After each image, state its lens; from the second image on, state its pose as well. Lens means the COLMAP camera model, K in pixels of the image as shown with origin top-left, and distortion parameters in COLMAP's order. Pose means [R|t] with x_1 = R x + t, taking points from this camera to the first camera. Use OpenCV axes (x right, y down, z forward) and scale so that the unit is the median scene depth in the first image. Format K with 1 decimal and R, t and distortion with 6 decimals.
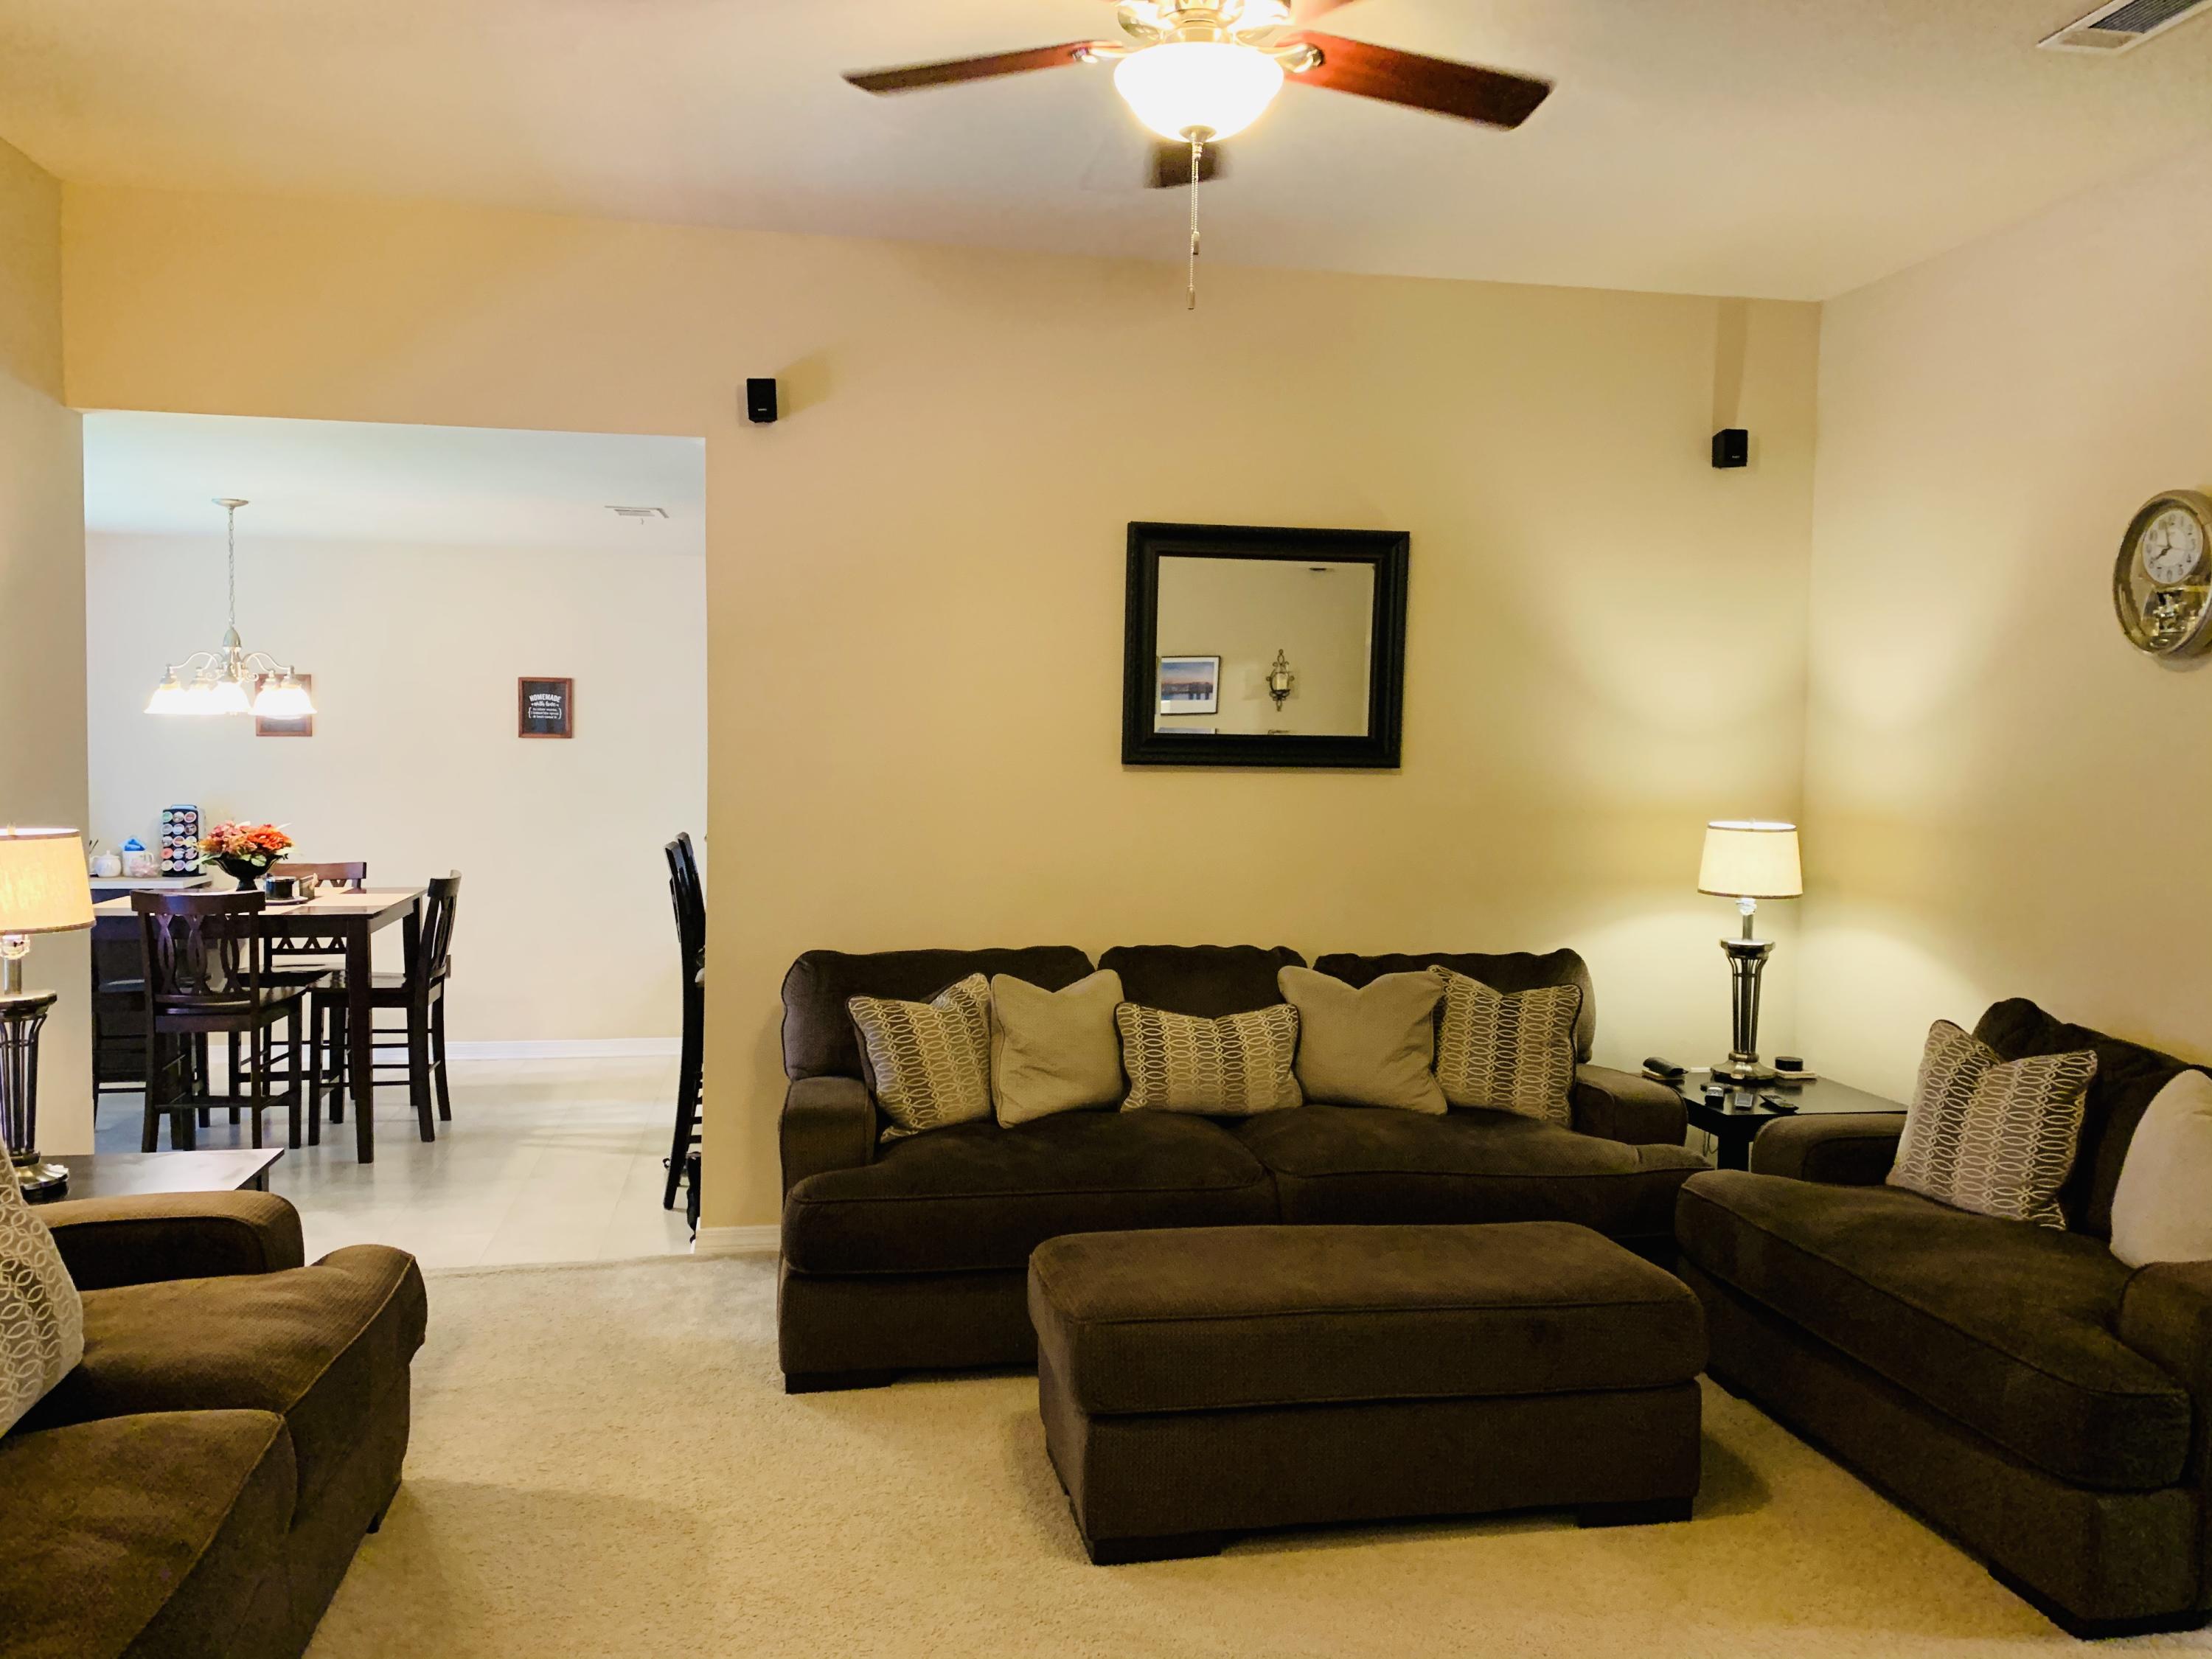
lens RADIAL K [[1676.5, 0, 1058.1], [0, 1676.5, 830.0], [0, 0, 1]] dist [0.010493, 0.002566]
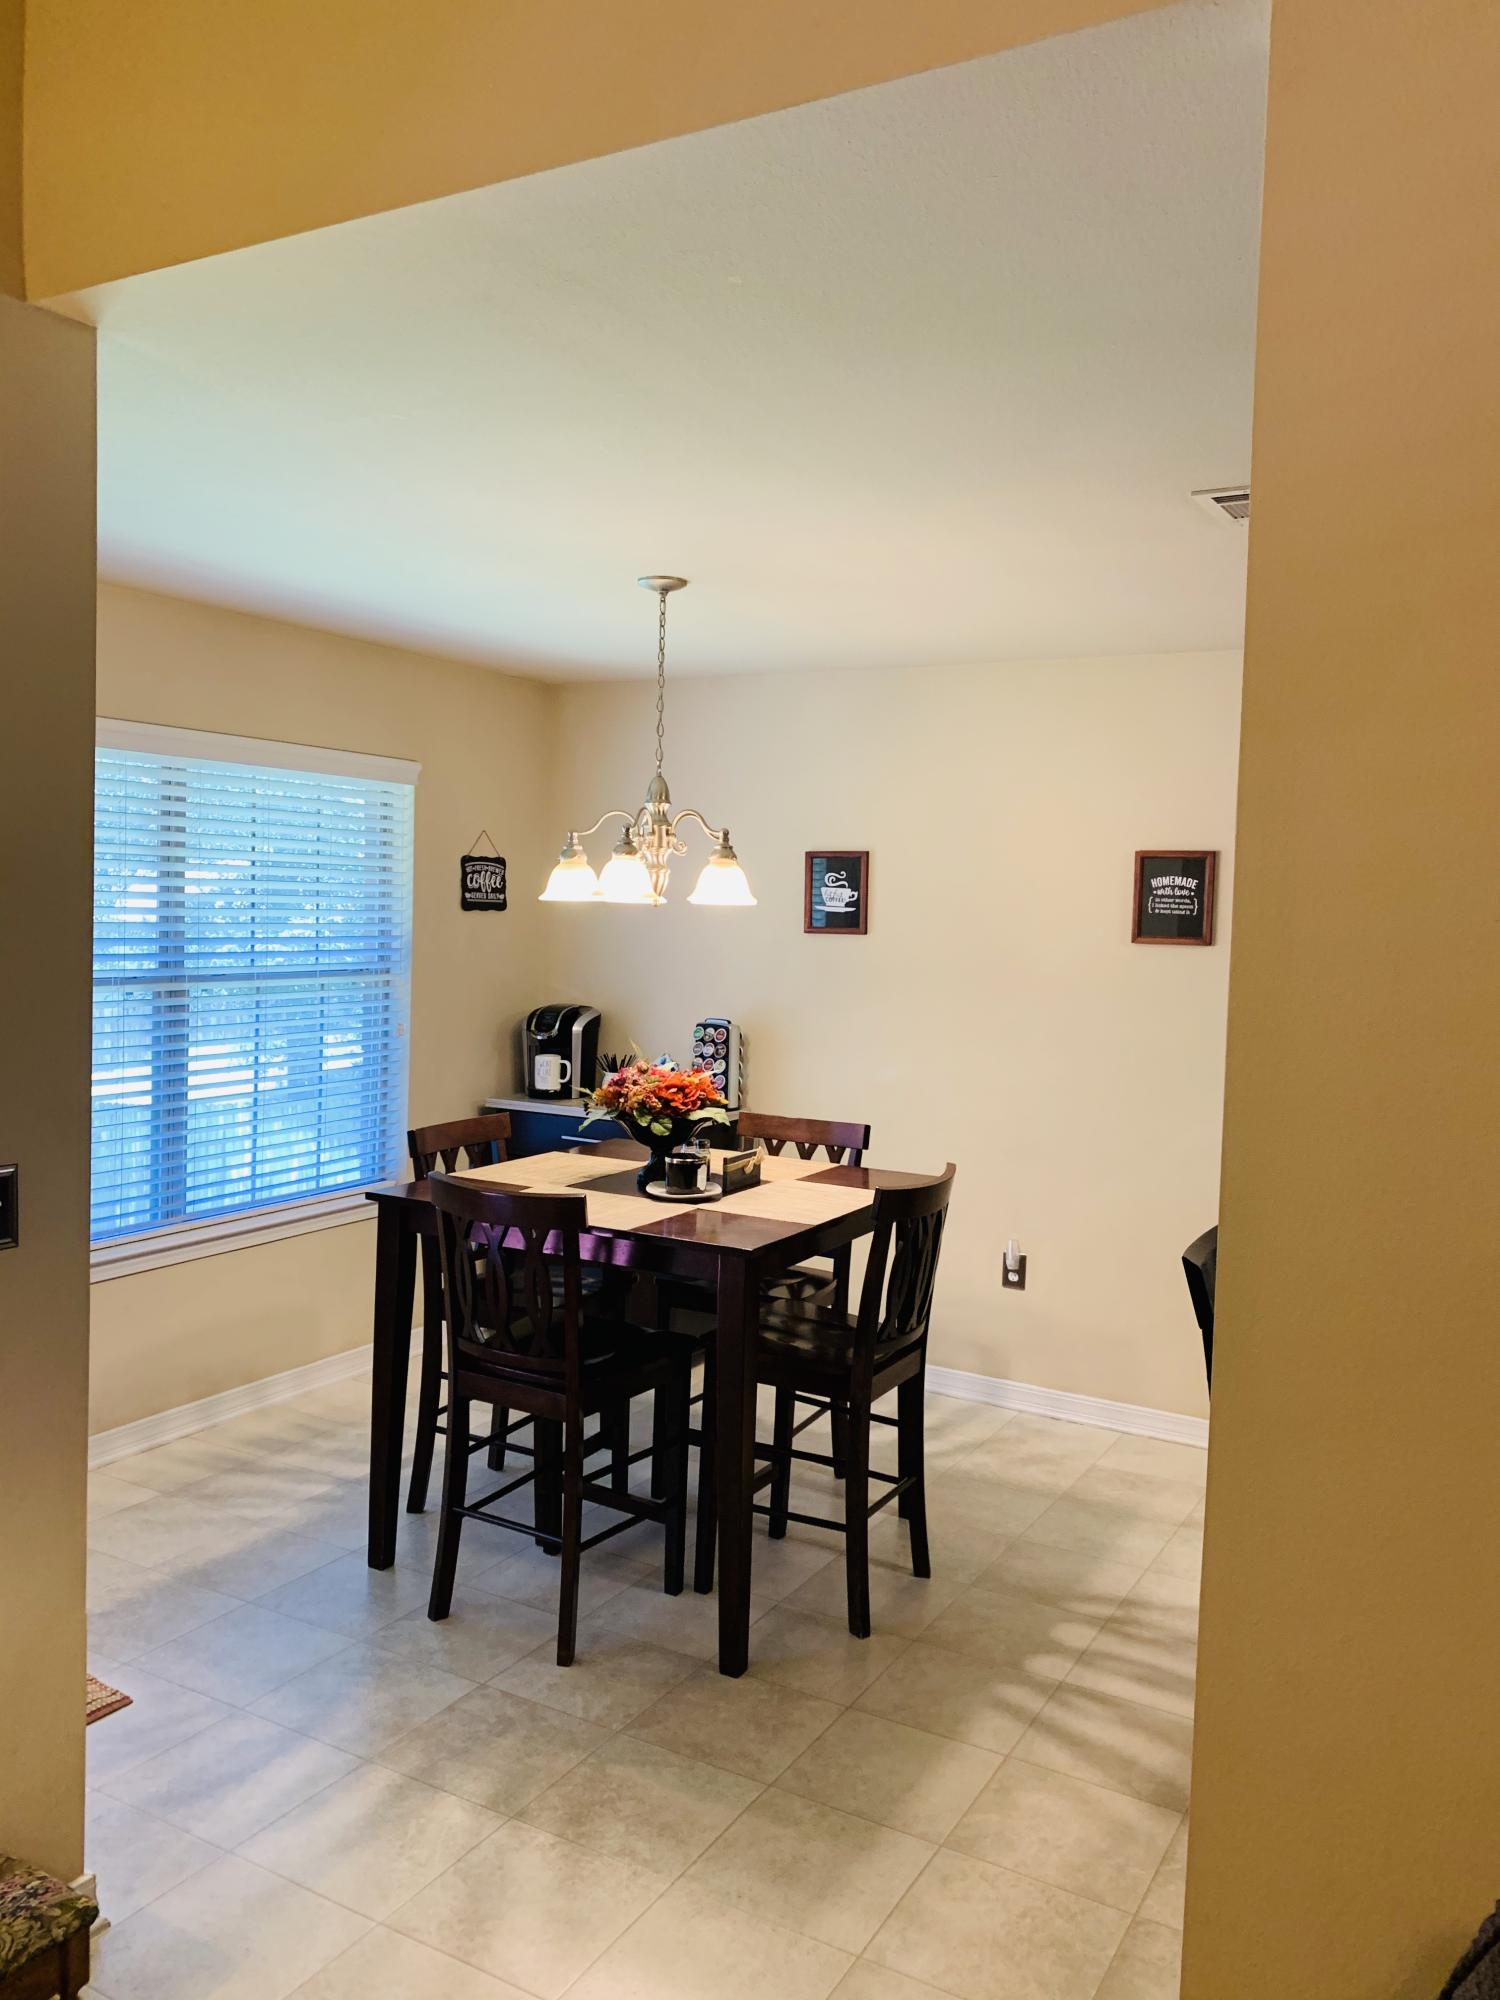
lens RADIAL K [[1550.0, 0, 750.0], [0, 1550.0, 1000.0], [0, 0, 1]] dist [0.052179, -0.001023]
pose [[0.782111, 0.049544, -0.621167, -0.075788], [-0.054588, 0.998449, 0.010904, -0.039582], [0.620744, 0.025380, 0.783603, 0.546770]]
